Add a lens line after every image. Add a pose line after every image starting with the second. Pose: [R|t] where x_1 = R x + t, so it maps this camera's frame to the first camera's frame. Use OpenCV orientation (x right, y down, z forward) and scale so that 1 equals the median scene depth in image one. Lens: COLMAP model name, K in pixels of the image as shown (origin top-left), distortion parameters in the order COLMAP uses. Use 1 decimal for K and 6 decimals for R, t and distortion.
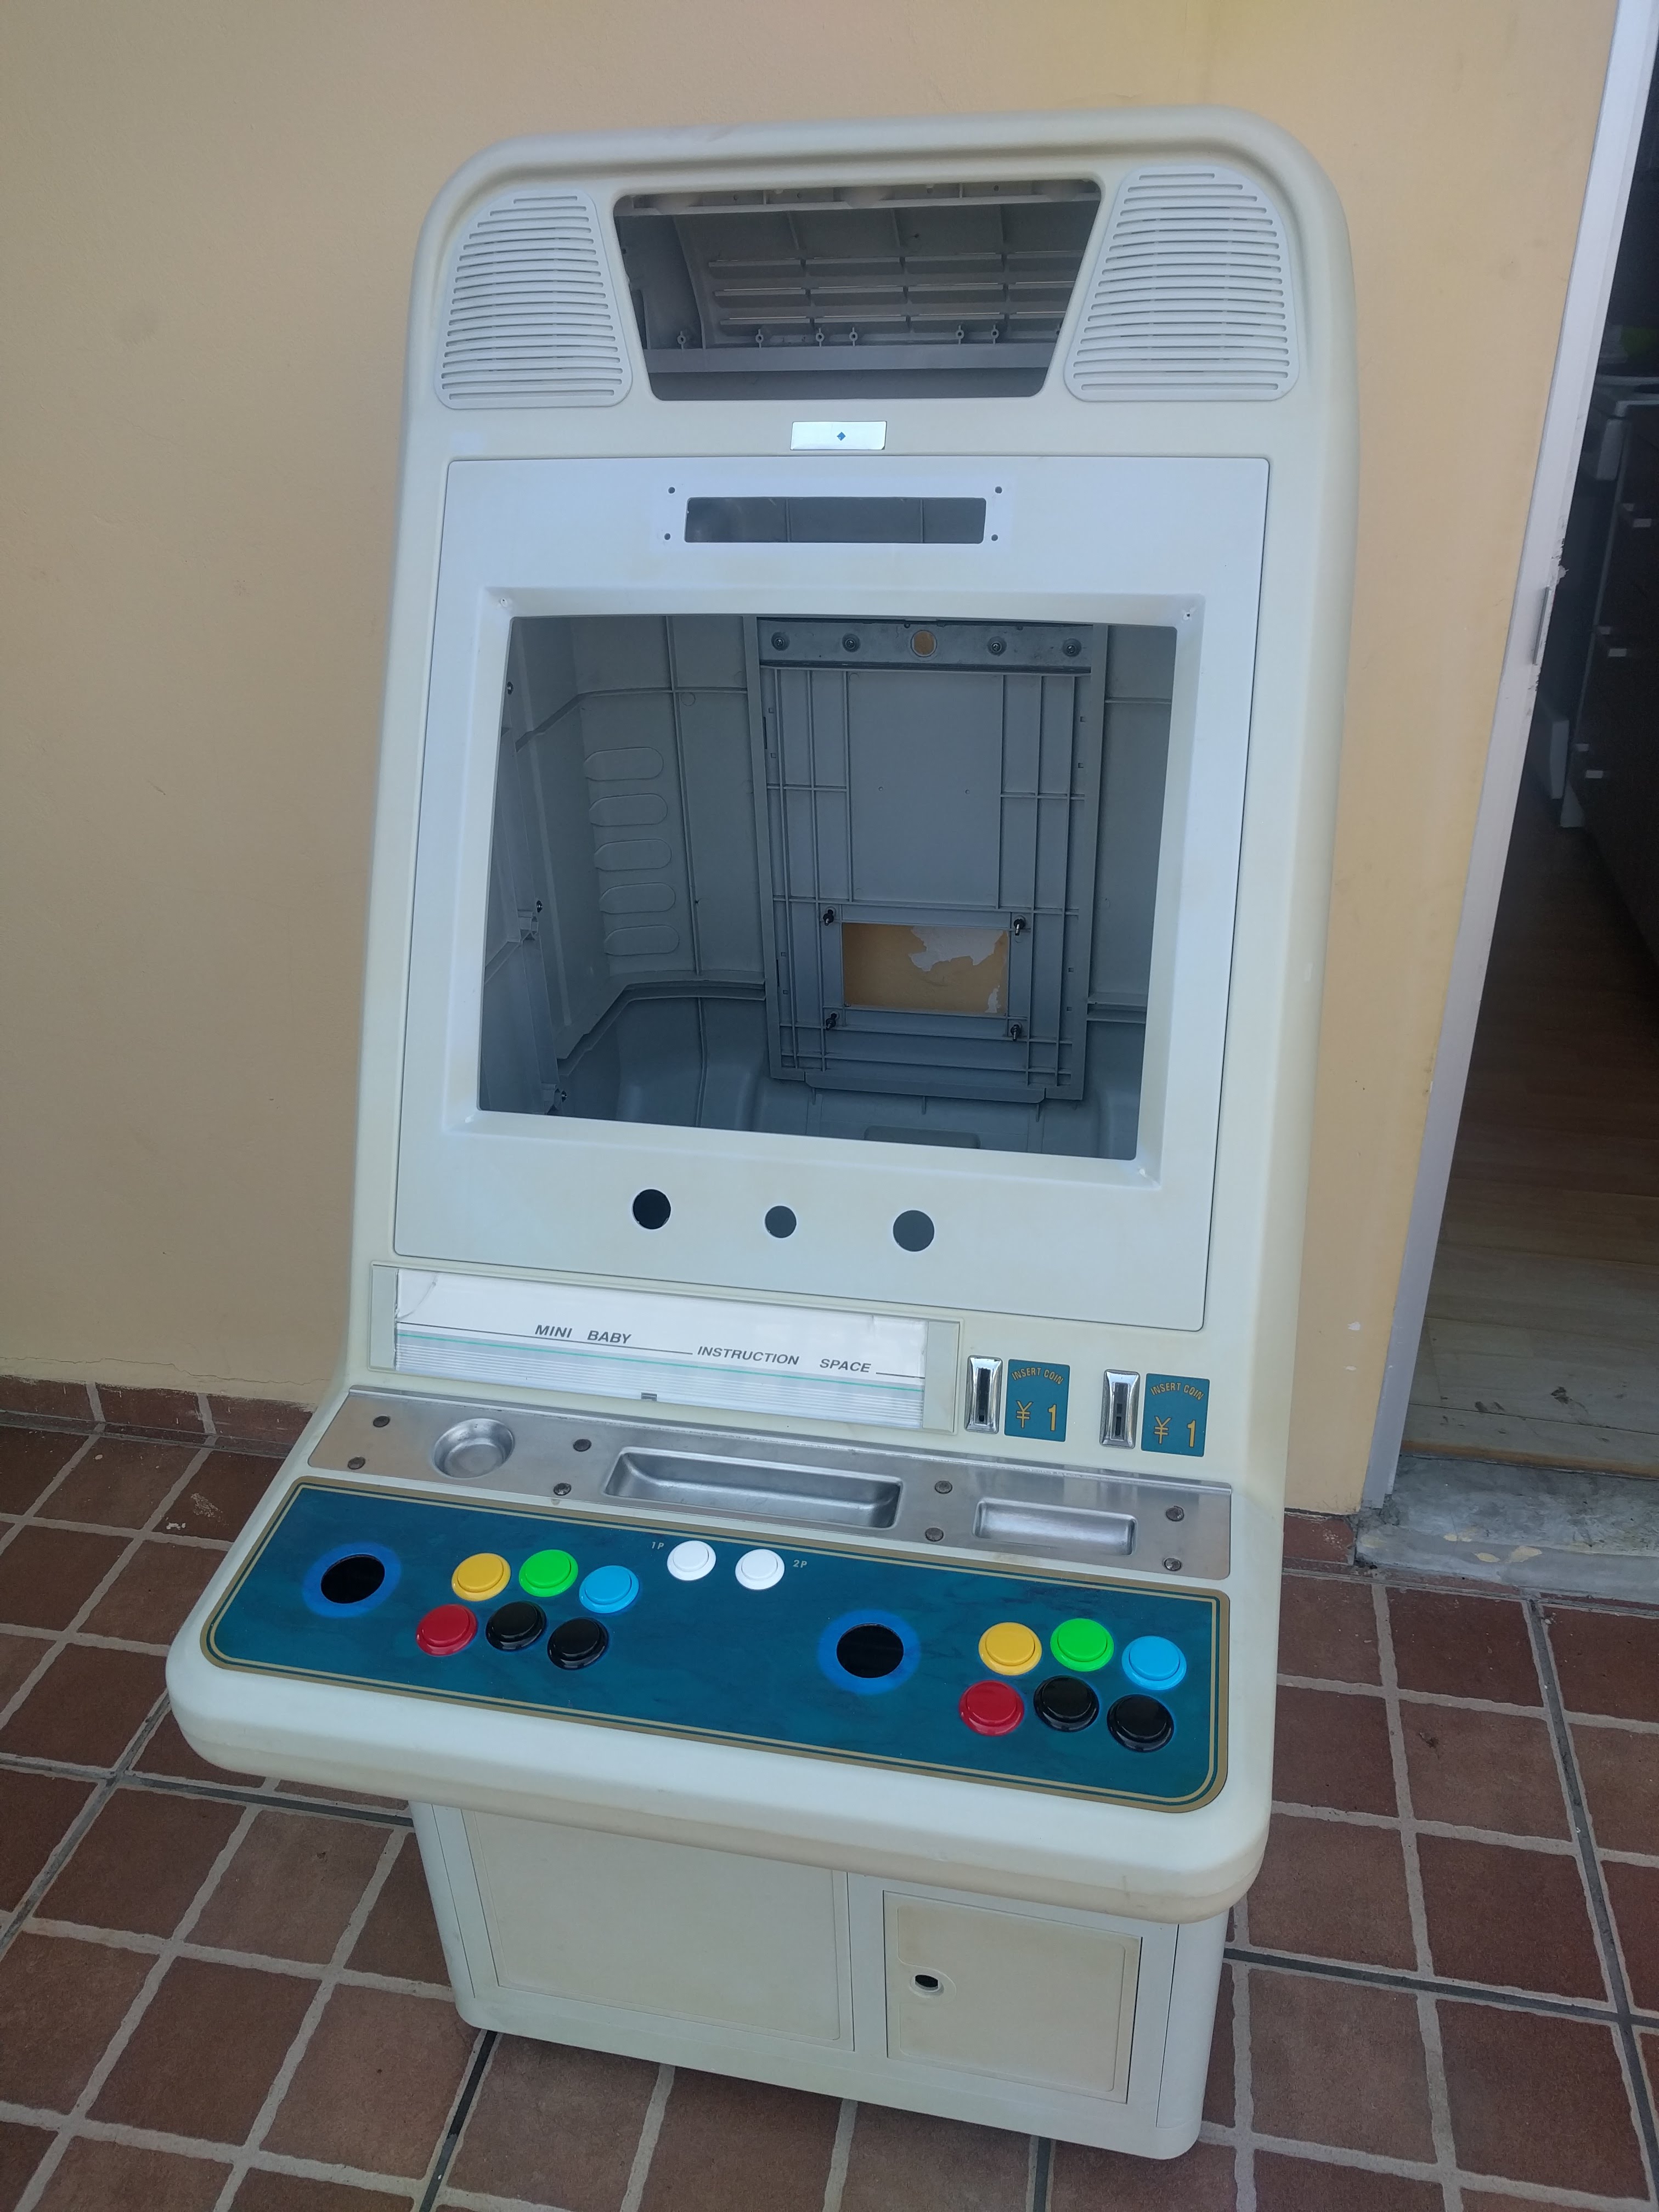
lens RADIAL K [[1659.6, 0, 814.4], [0, 1659.6, 1091.2], [0, 0, 1]] dist [0.006231, 0.014413]
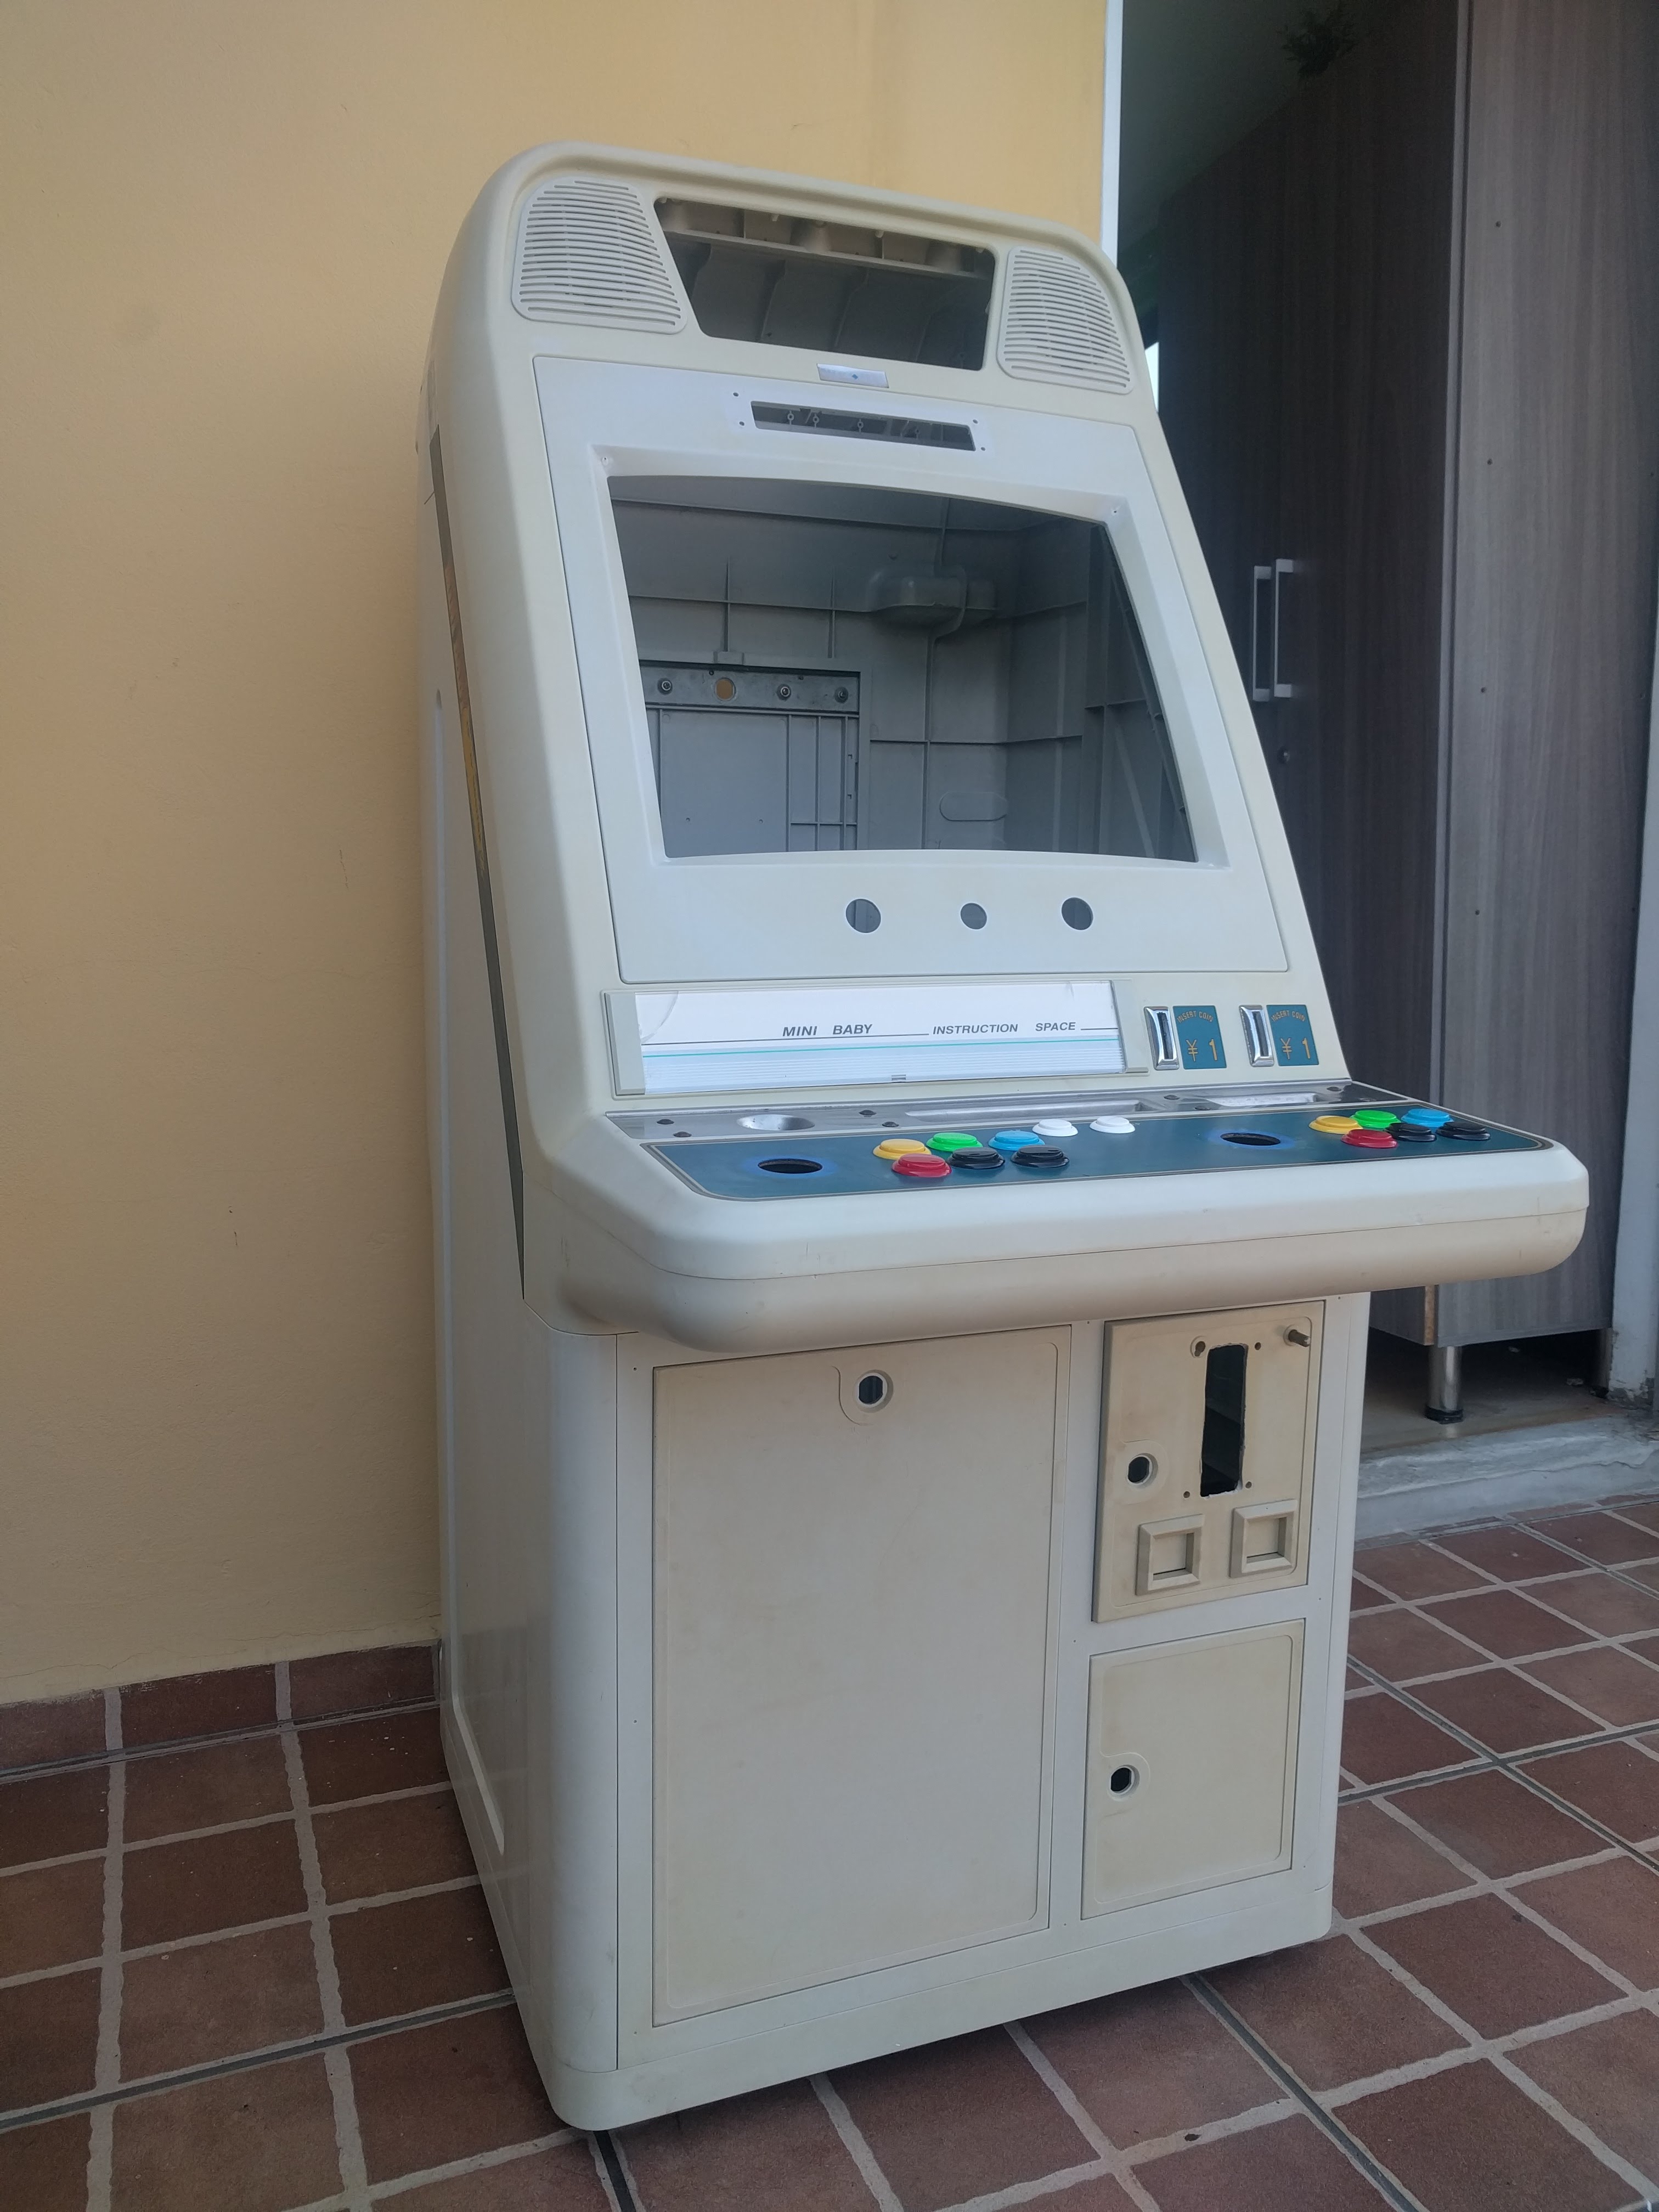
lens RADIAL K [[1659.6, 0, 802.0], [0, 1659.6, 1093.7], [0, 0, 1]] dist [0.006231, 0.014413]
pose [[0.842510, -0.030678, 0.537806, -0.526383], [0.229219, 0.923897, -0.306386, 0.367478], [-0.487479, 0.381409, 0.785425, 0.151712]]
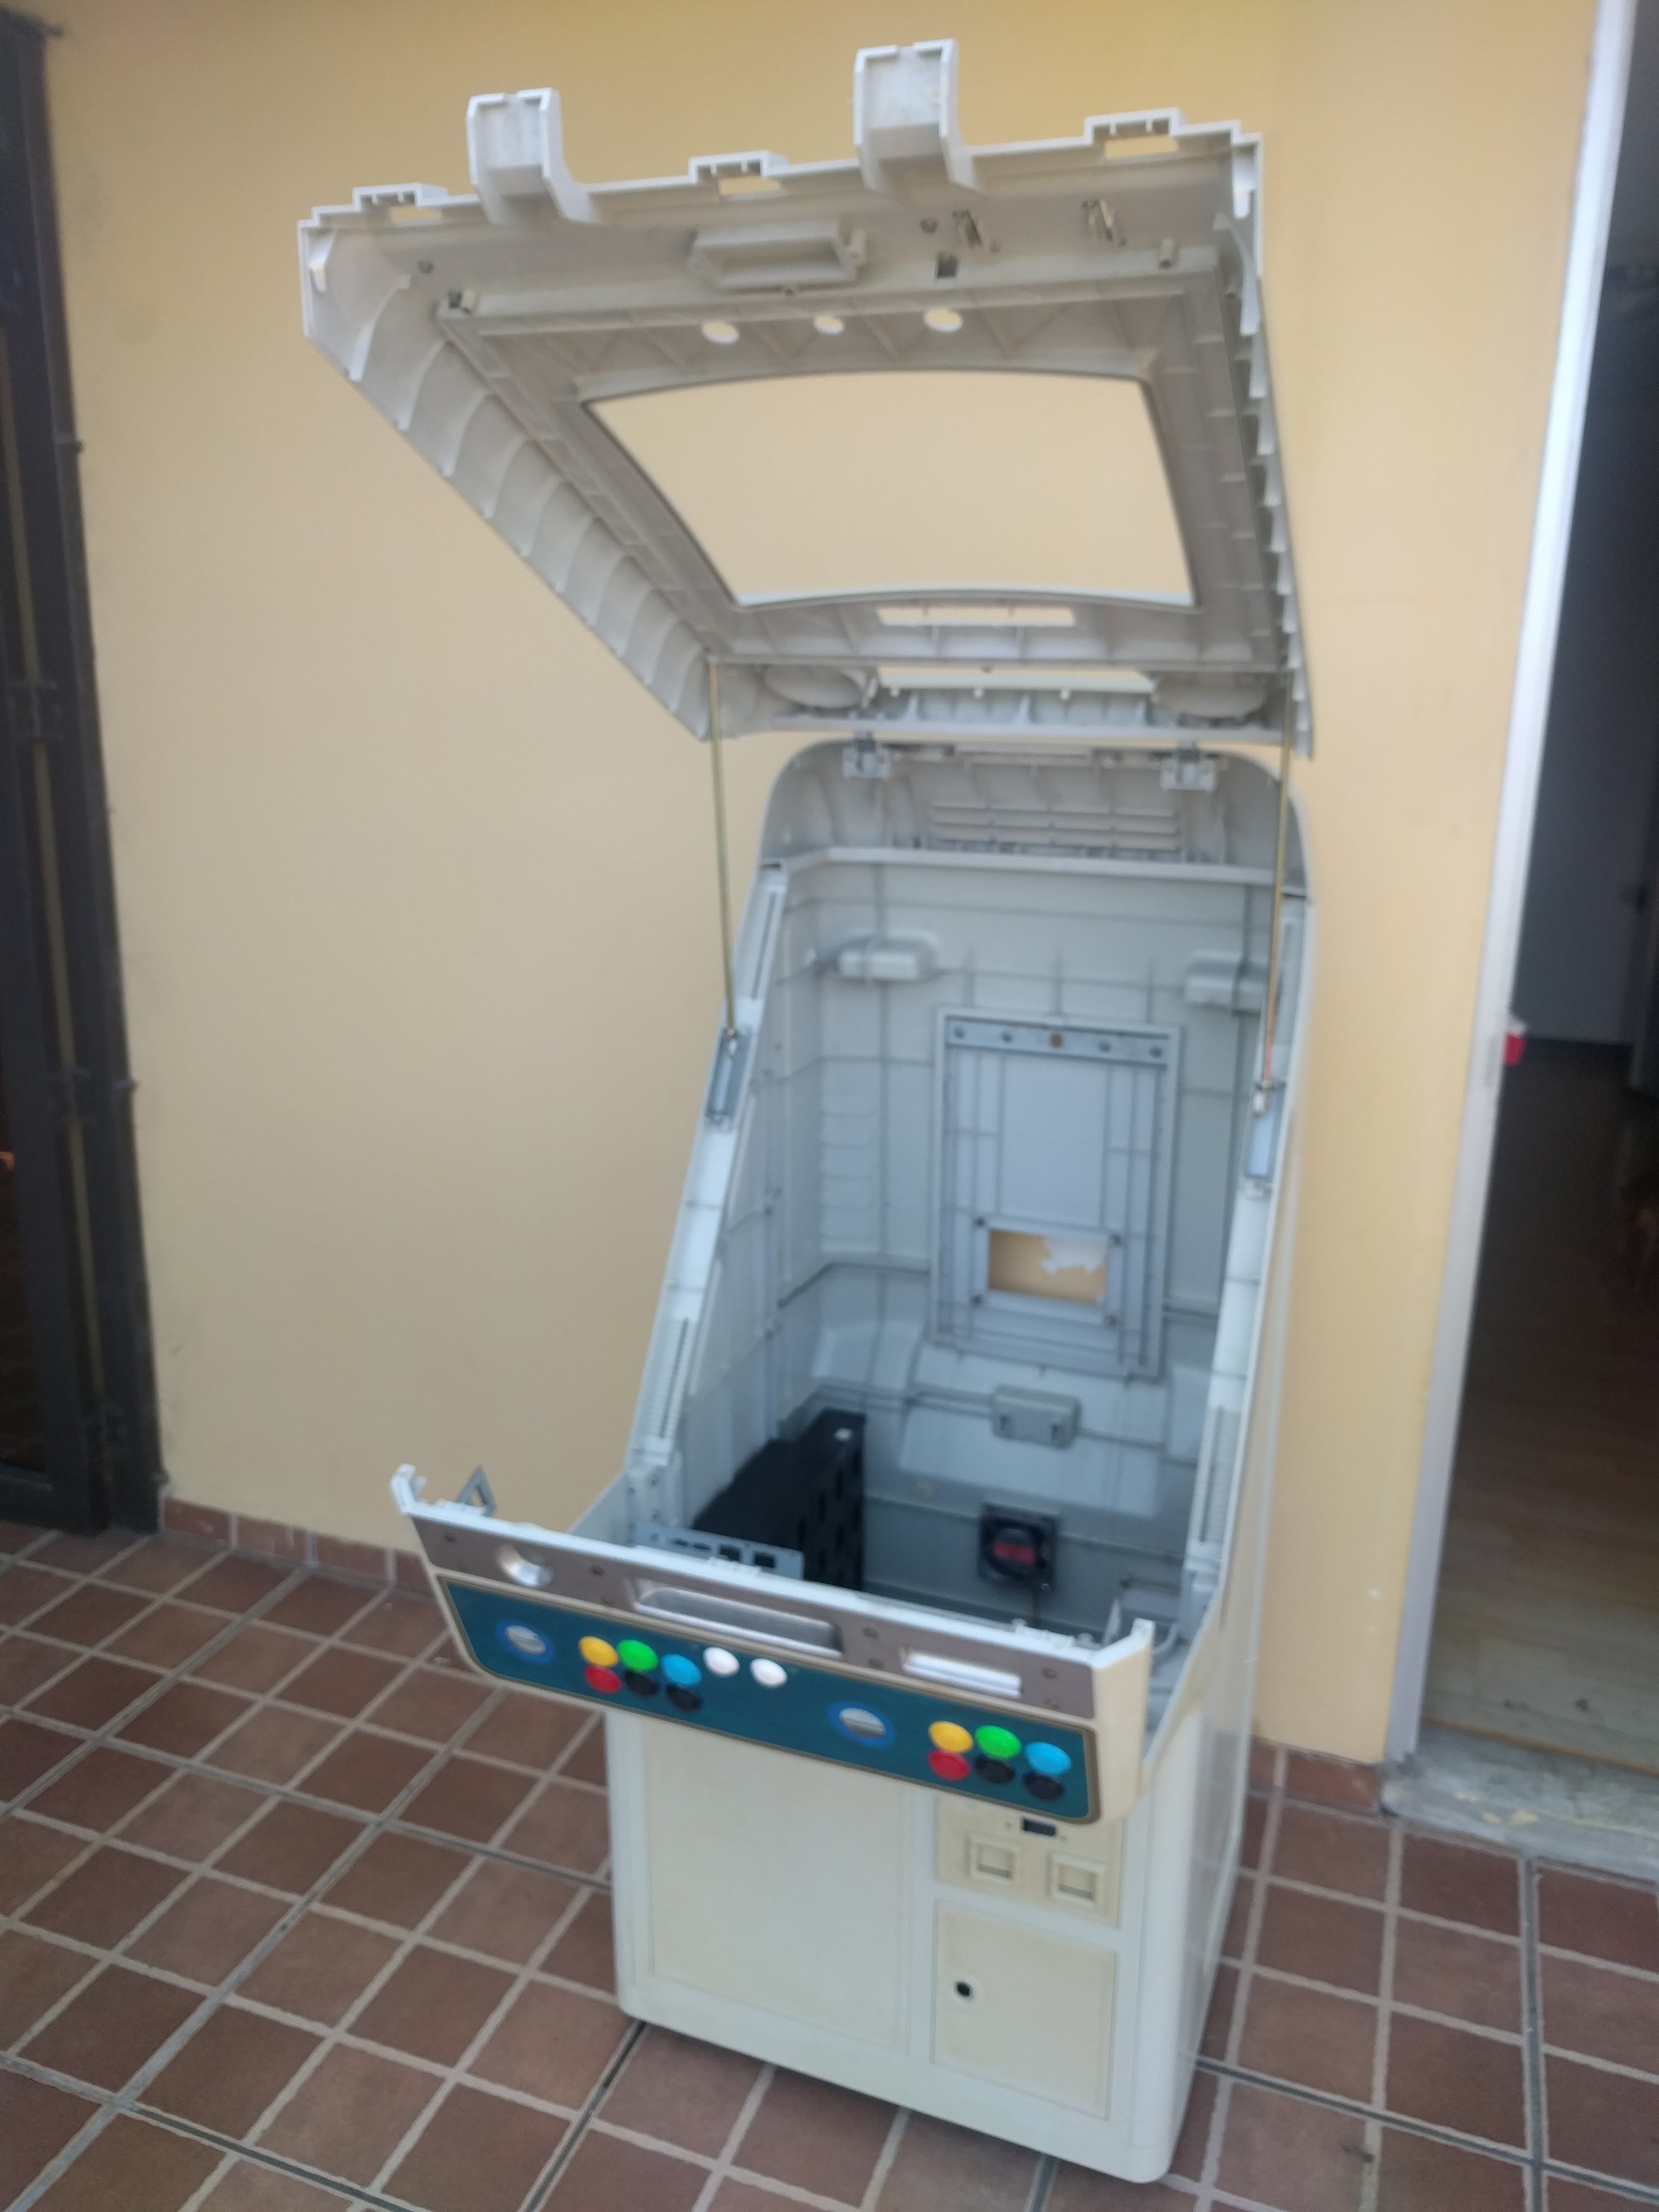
lens RADIAL K [[1659.6, 0, 829.5], [0, 1659.6, 1091.4], [0, 0, 1]] dist [0.006231, 0.014413]
pose [[0.986248, 0.083795, -0.142453, 0.080187], [-0.114519, 0.967960, -0.223470, 0.125271], [0.119163, 0.236711, 0.964245, -0.430533]]
